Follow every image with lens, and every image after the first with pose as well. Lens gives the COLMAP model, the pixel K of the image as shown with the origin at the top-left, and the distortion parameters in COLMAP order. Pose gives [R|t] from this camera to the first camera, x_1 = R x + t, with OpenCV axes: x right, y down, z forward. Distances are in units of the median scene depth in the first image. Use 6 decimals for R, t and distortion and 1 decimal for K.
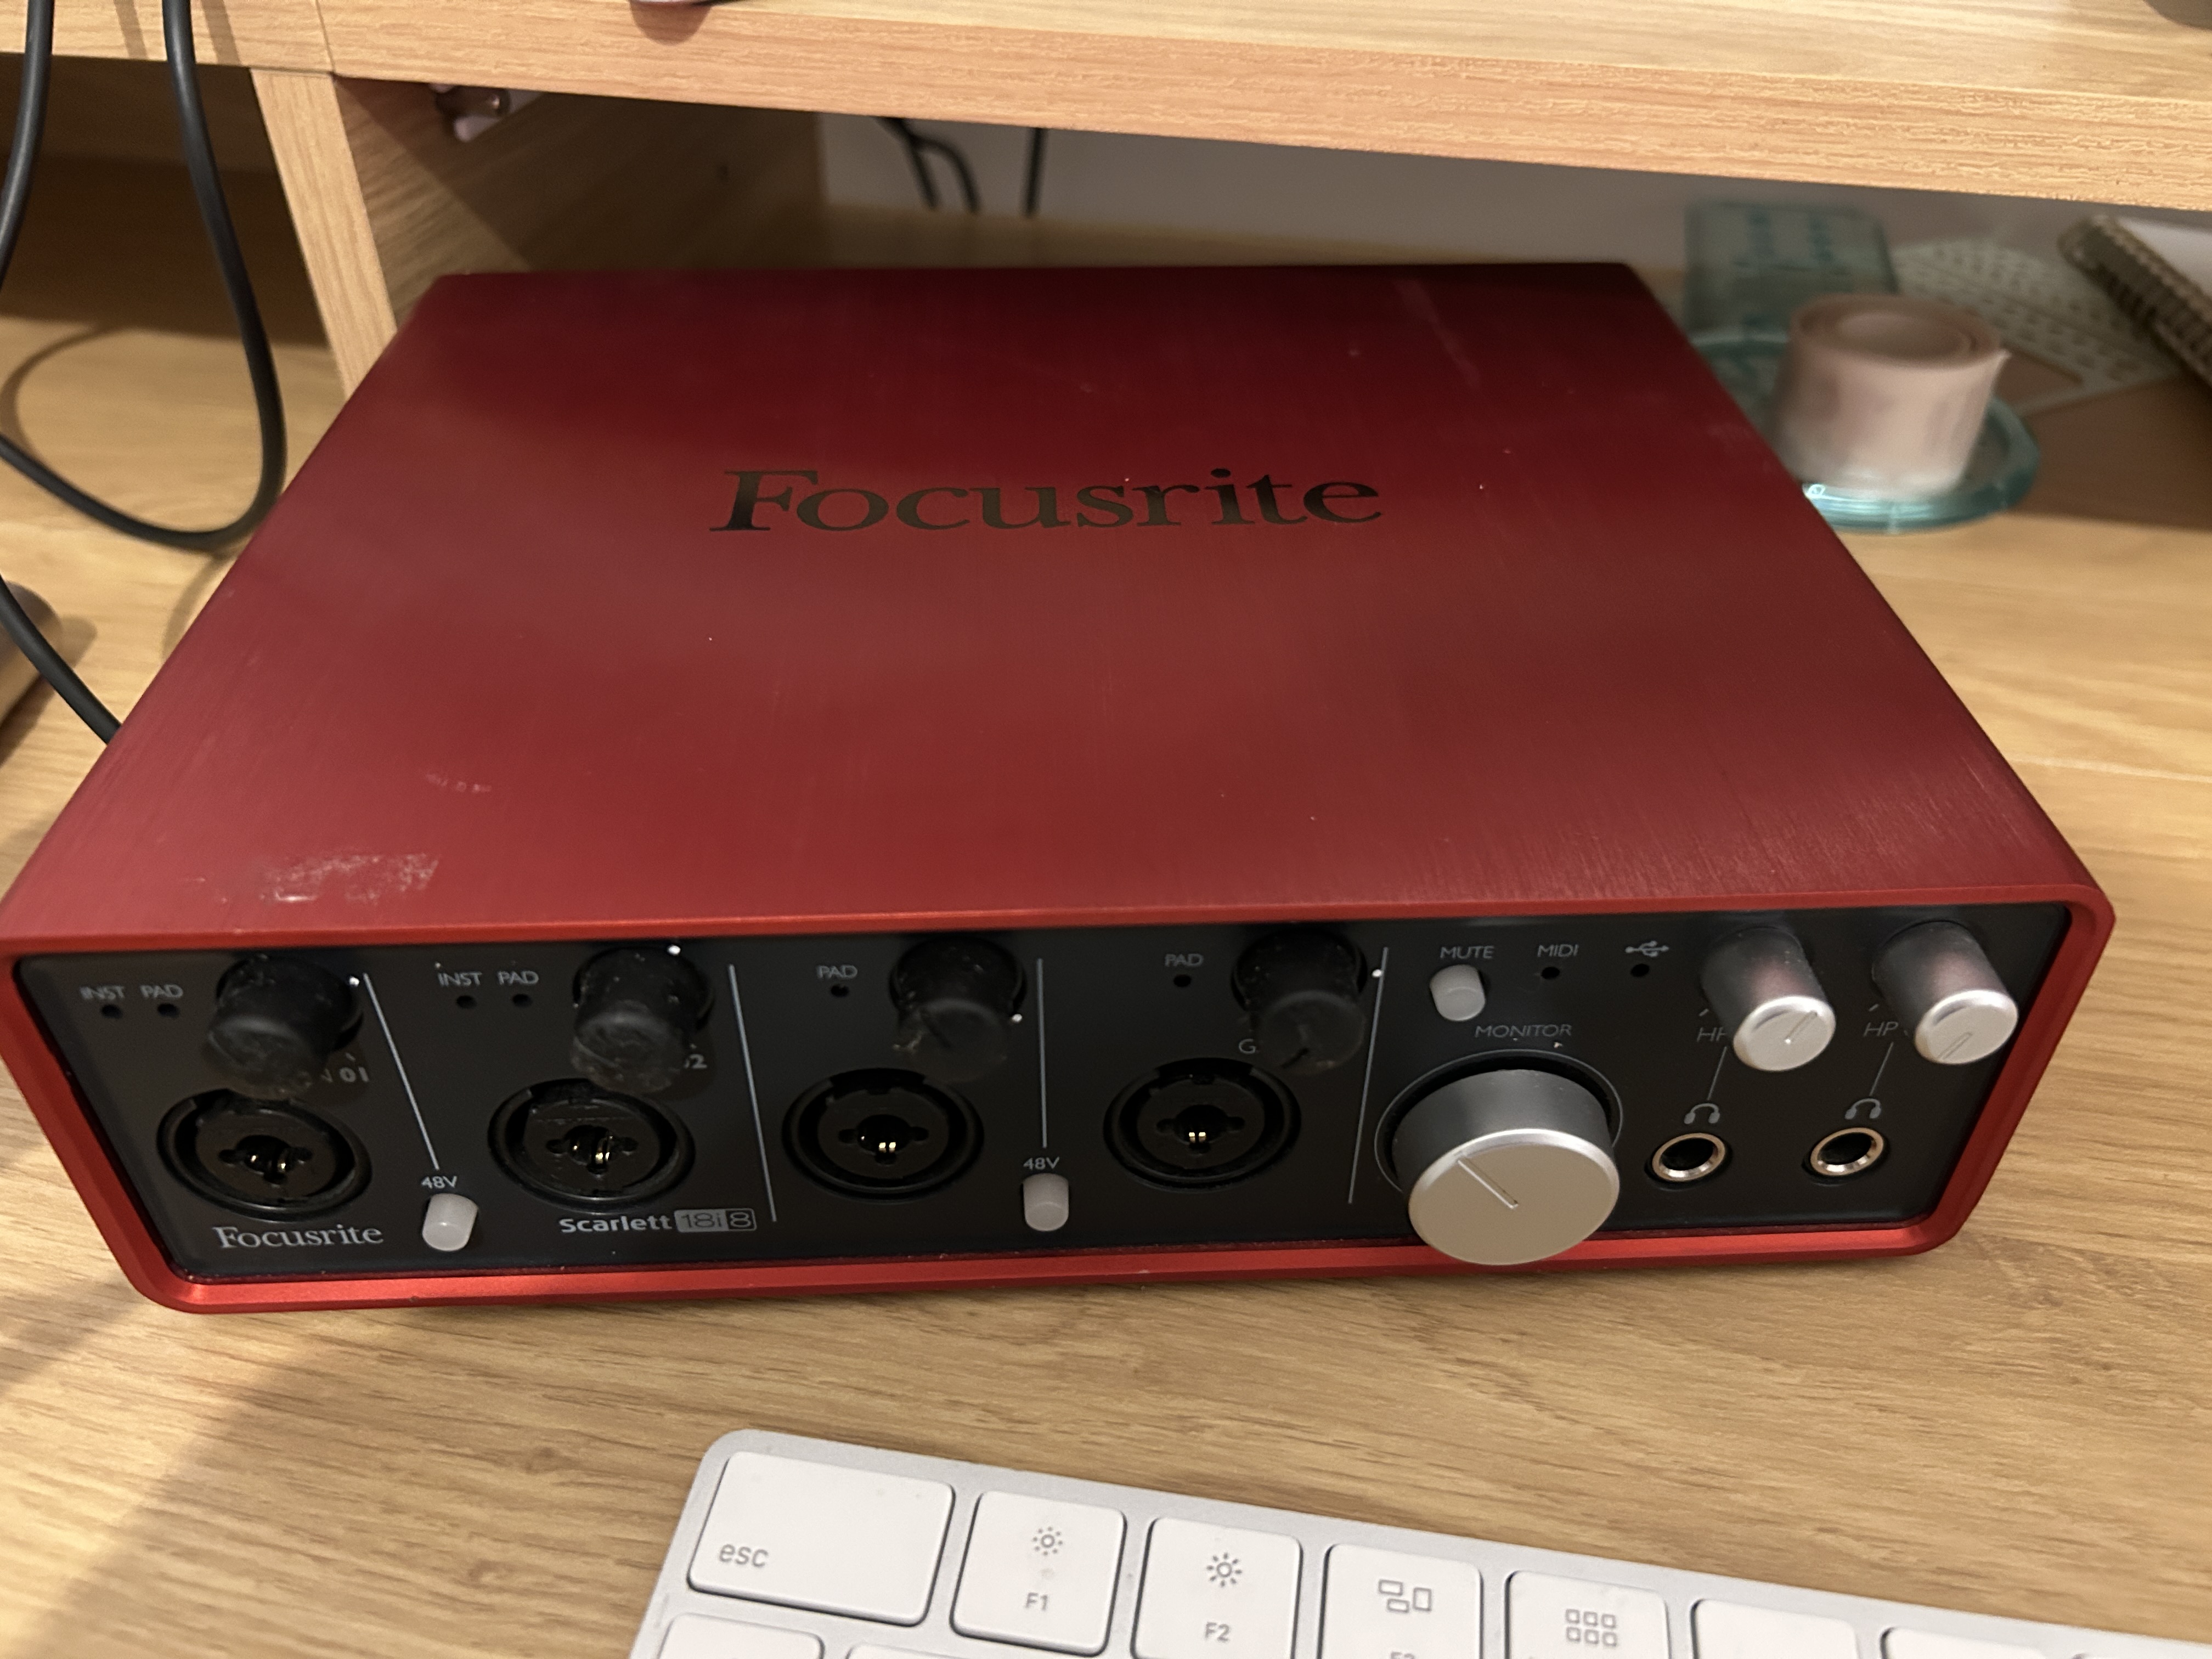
lens RADIAL K [[1751.9, 0, 1105.9], [0, 1751.9, 830.4], [0, 0, 1]] dist [0.006137, -0.028974]
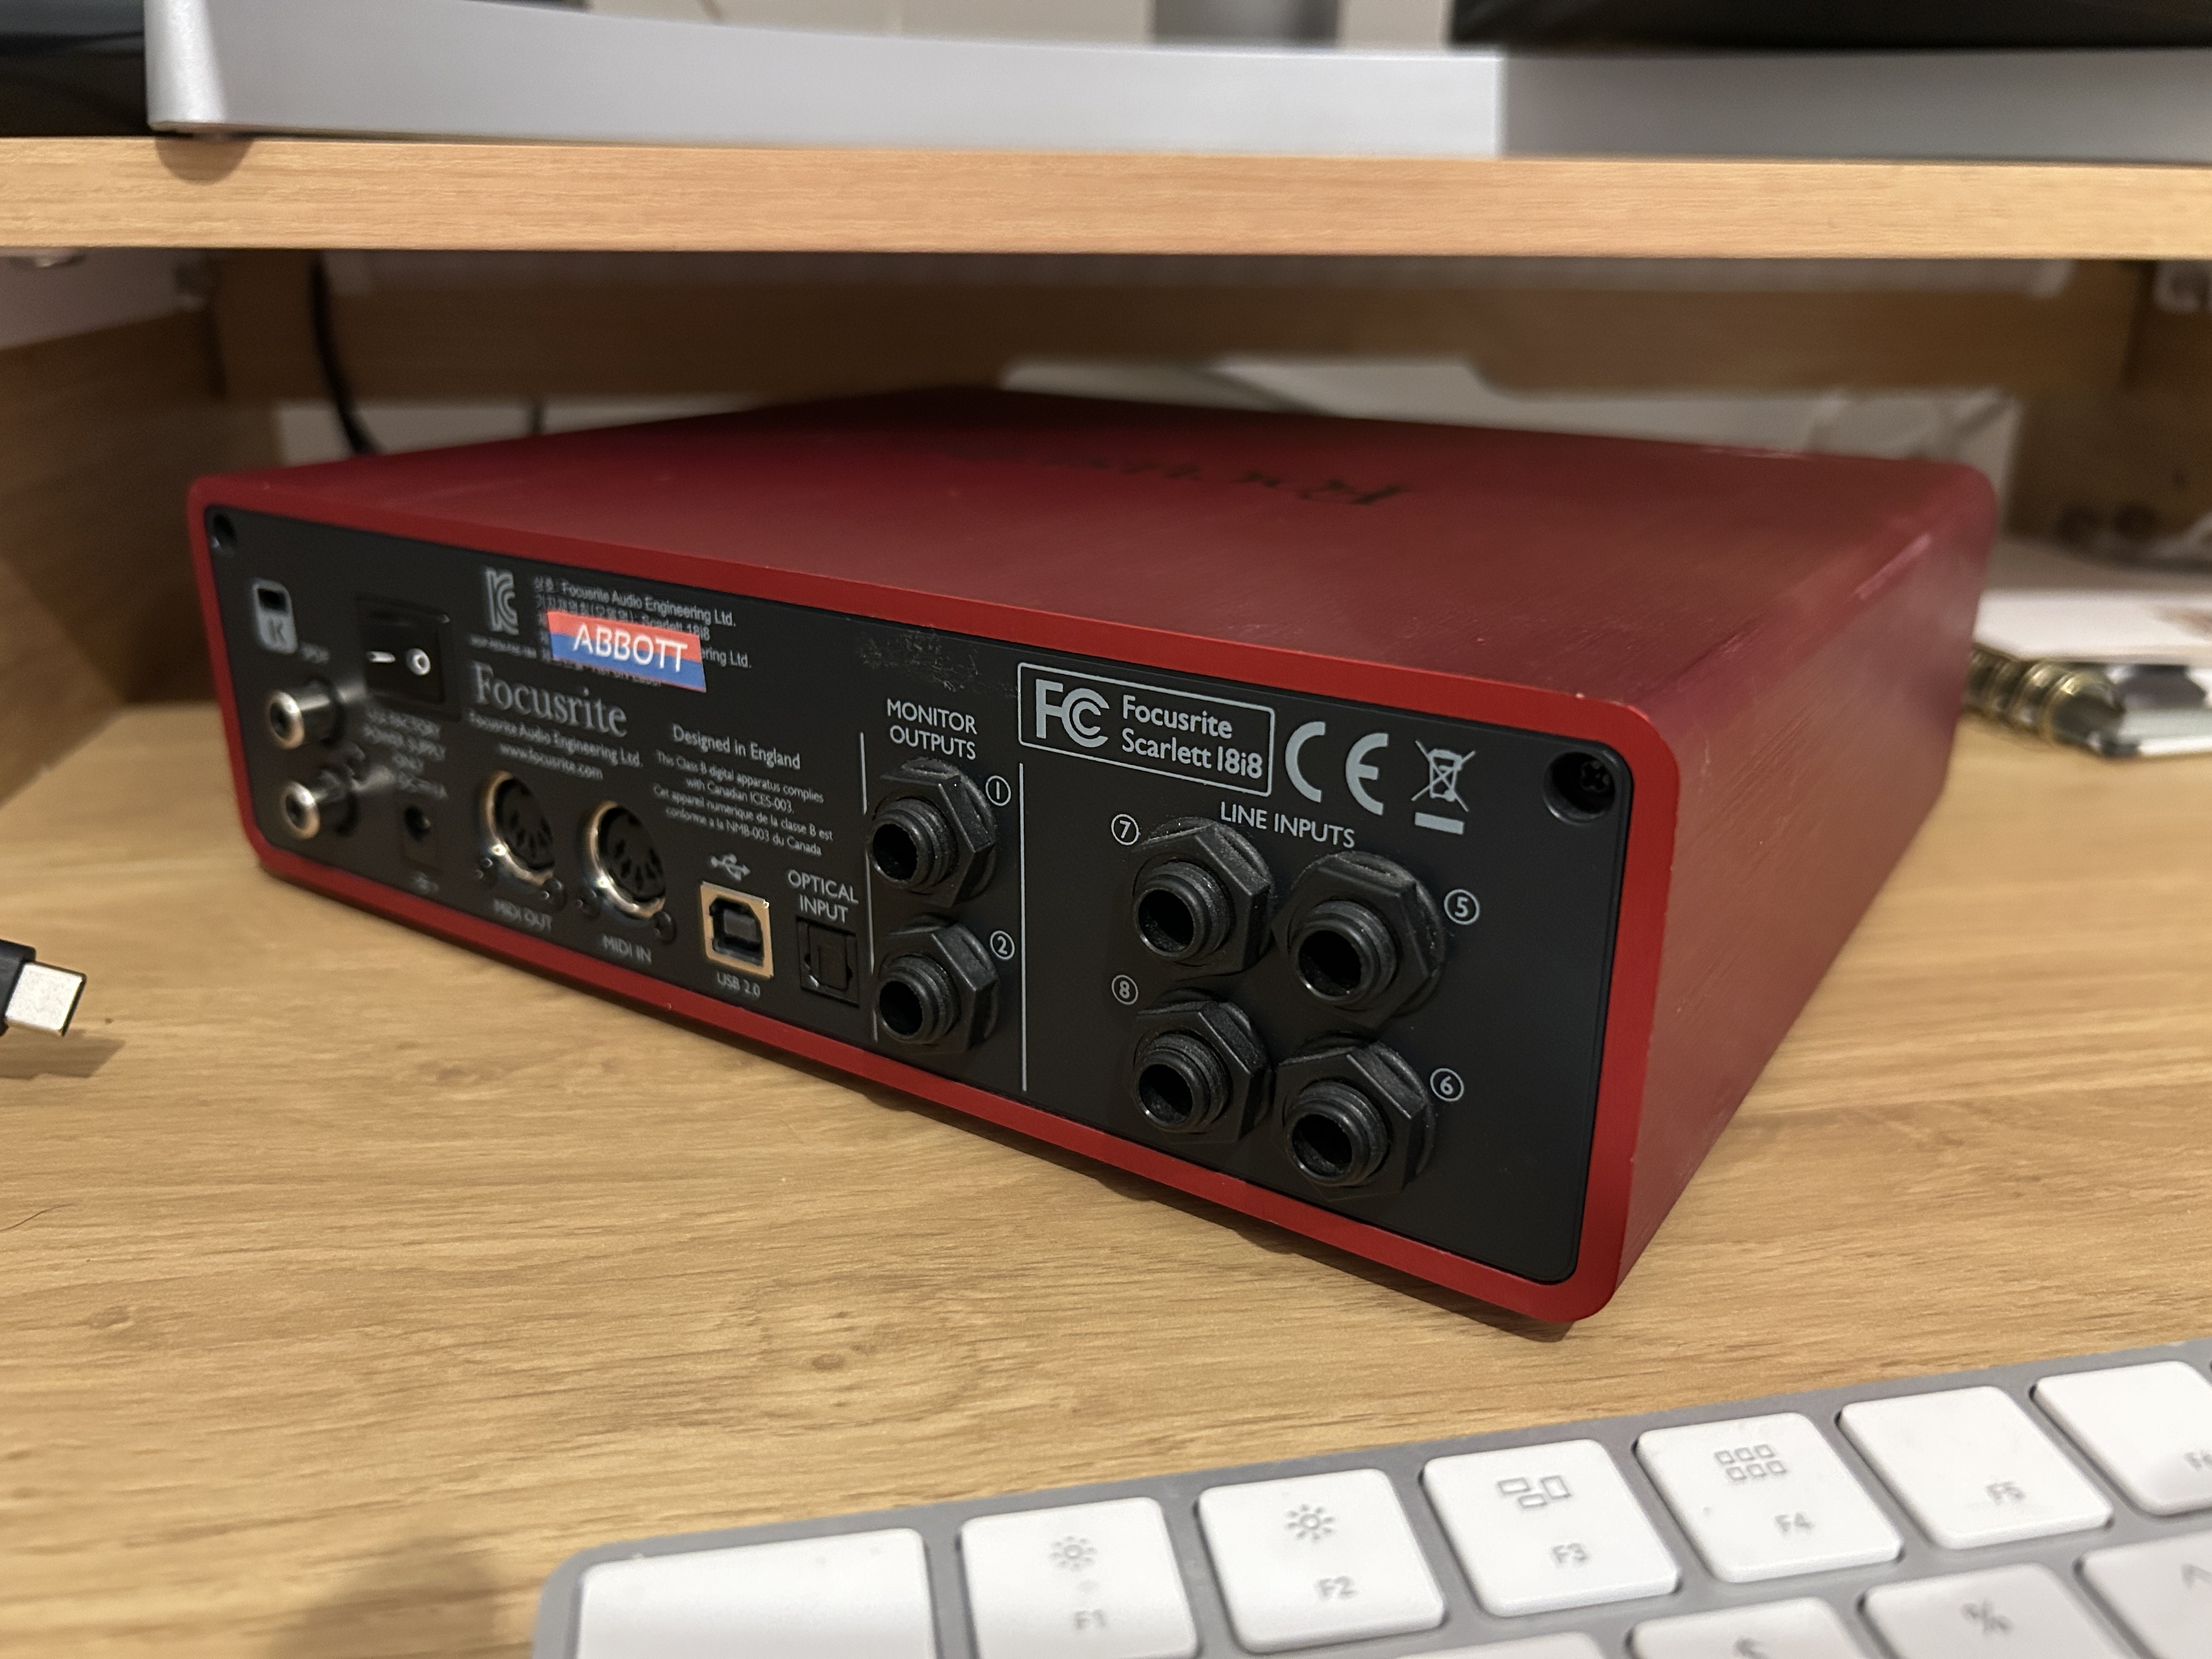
lens RADIAL K [[1751.9, 0, 1114.3], [0, 1751.9, 826.8], [0, 0, 1]] dist [0.006137, -0.028974]
pose [[0.937215, -0.116192, 0.328827, -0.149959], [0.213421, 0.936789, -0.277269, 0.225121], [-0.275825, 0.330039, 0.902771, 0.169050]]
